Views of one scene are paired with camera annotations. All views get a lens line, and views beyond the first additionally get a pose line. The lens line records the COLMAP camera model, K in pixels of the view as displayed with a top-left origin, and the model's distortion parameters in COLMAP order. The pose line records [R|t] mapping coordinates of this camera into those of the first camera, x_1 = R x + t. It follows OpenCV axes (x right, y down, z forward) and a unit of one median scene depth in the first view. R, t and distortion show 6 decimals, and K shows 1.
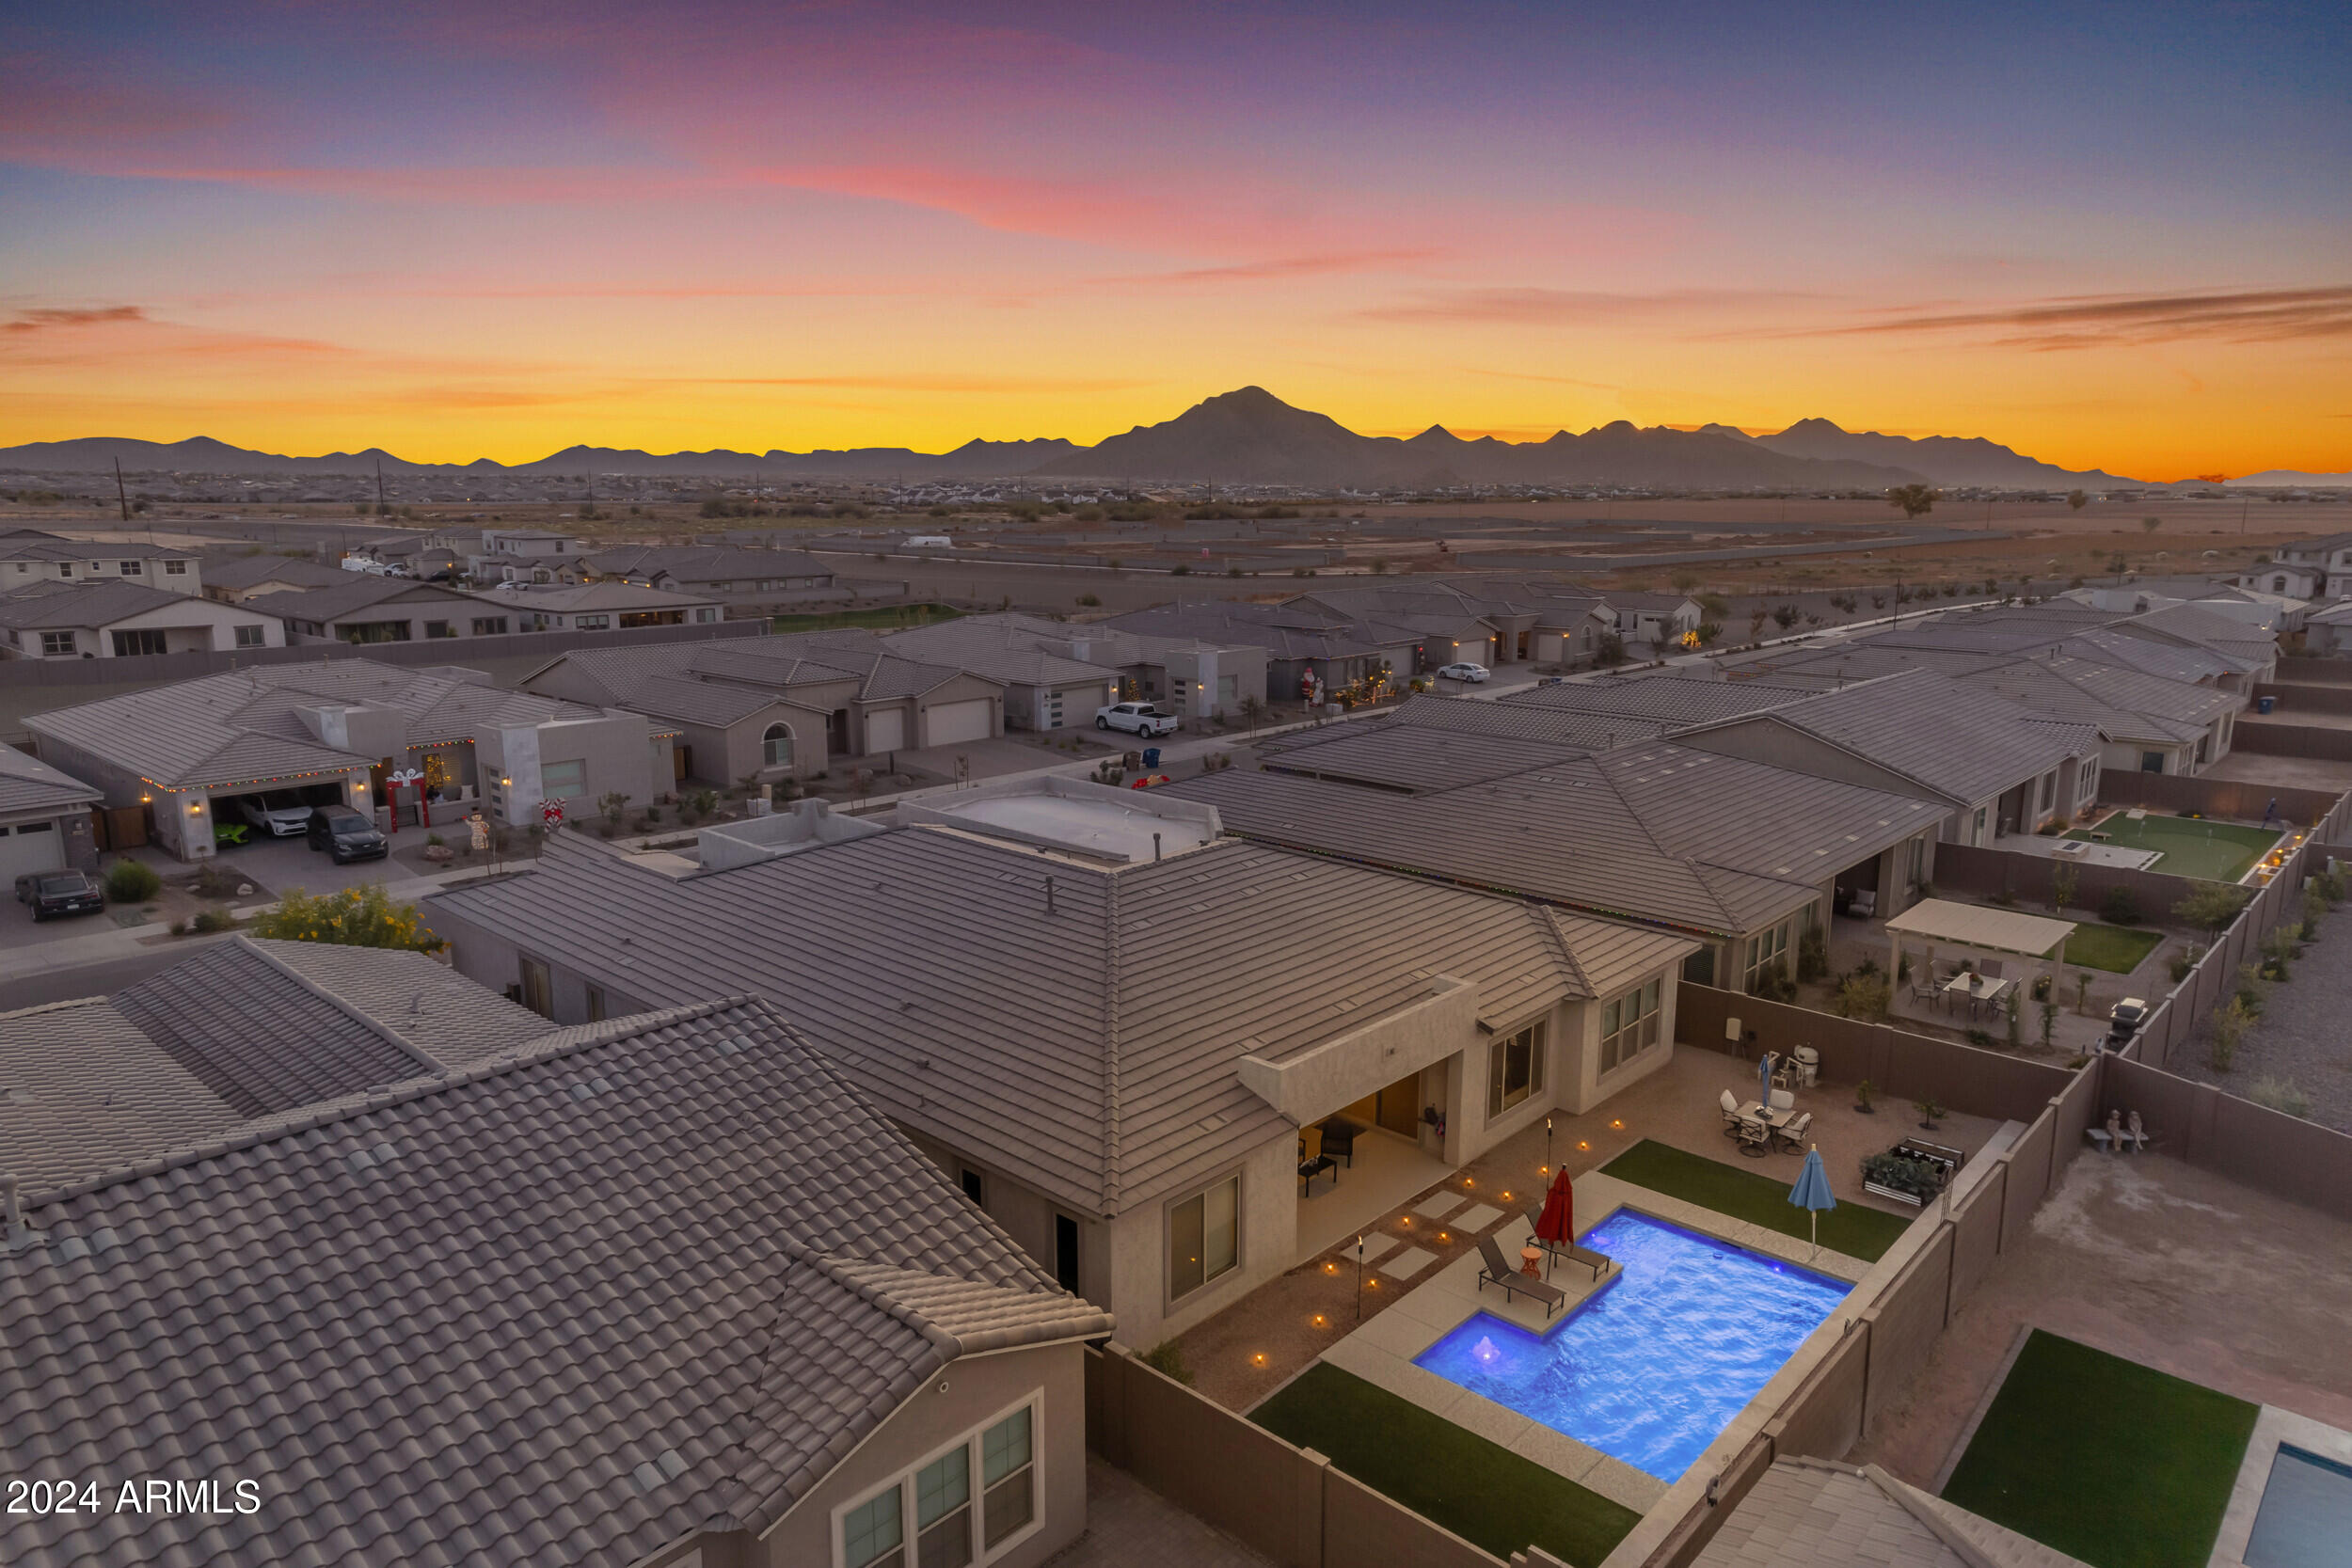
lens RADIAL K [[1505.0, 0, 1176.0], [0, 1505.0, 784.0], [0, 0, 1]] dist [-0.002252, 0.055137]
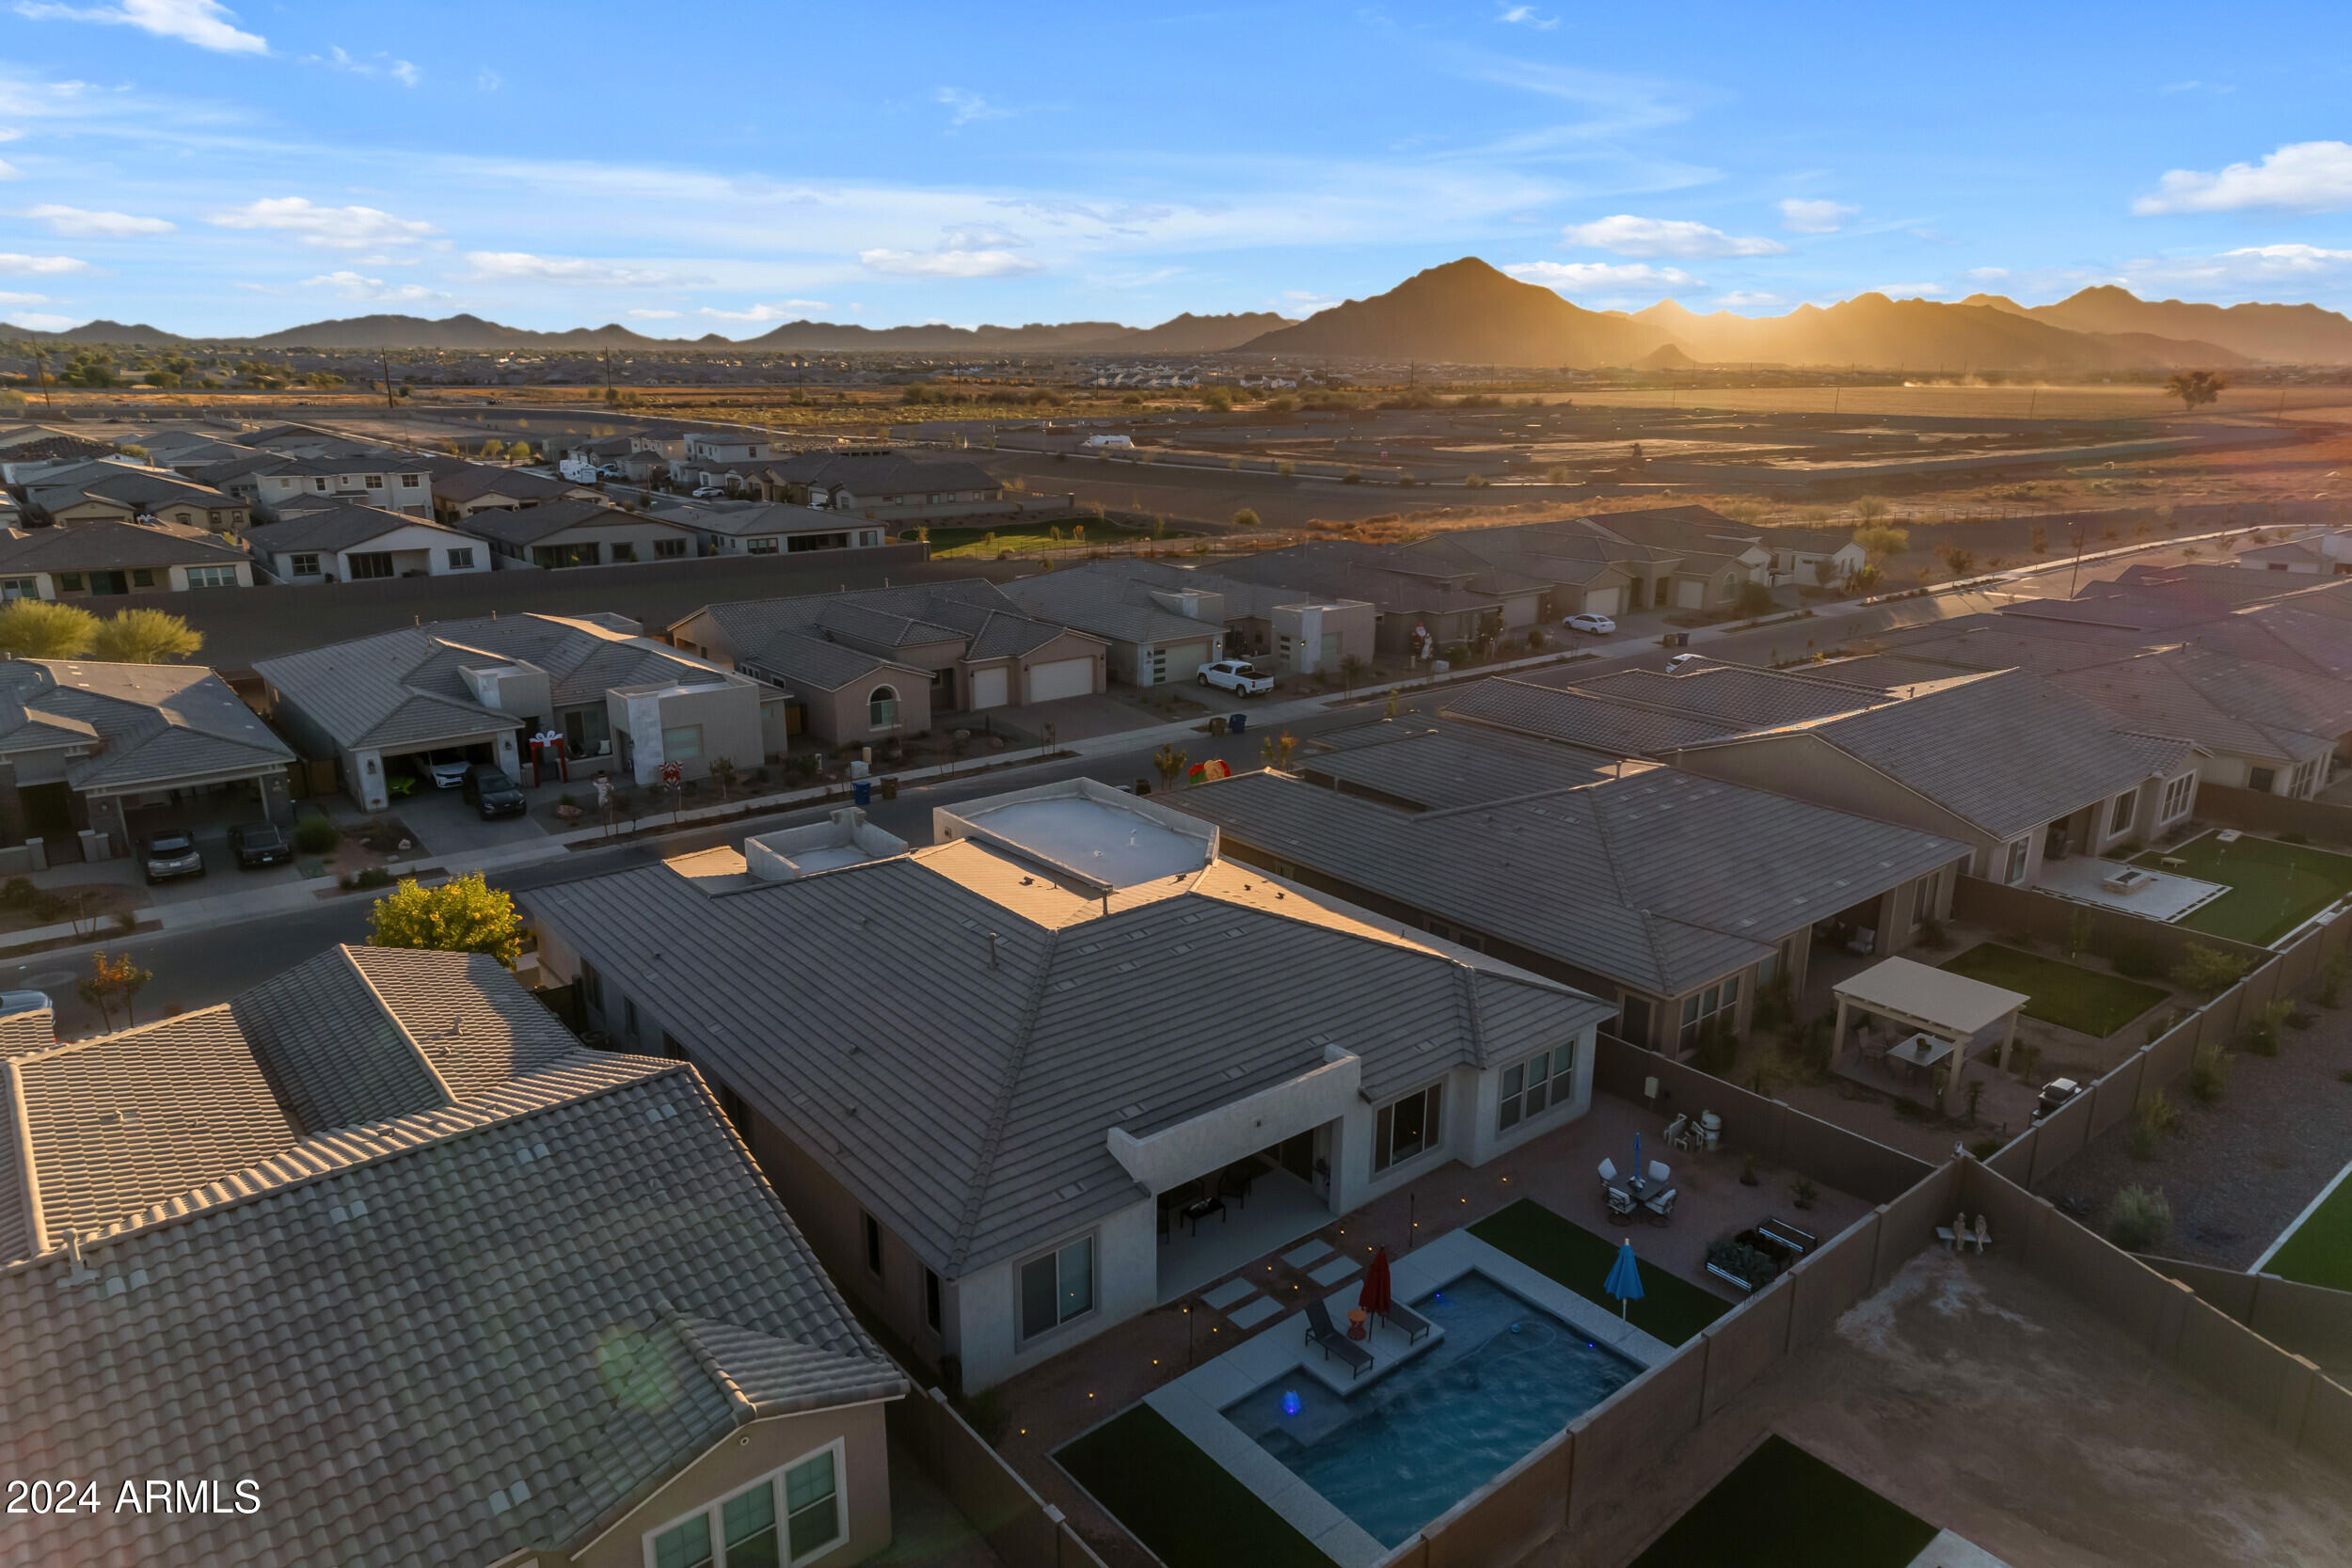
lens RADIAL K [[1505.0, 0, 1176.0], [0, 1505.0, 784.0], [0, 0, 1]] dist [-0.002252, 0.055137]
pose [[0.990389, 0.040909, -0.132122, 0.118625], [-0.029984, 0.996044, 0.083646, -0.090430], [0.135021, -0.078880, 0.987698, -0.054243]]
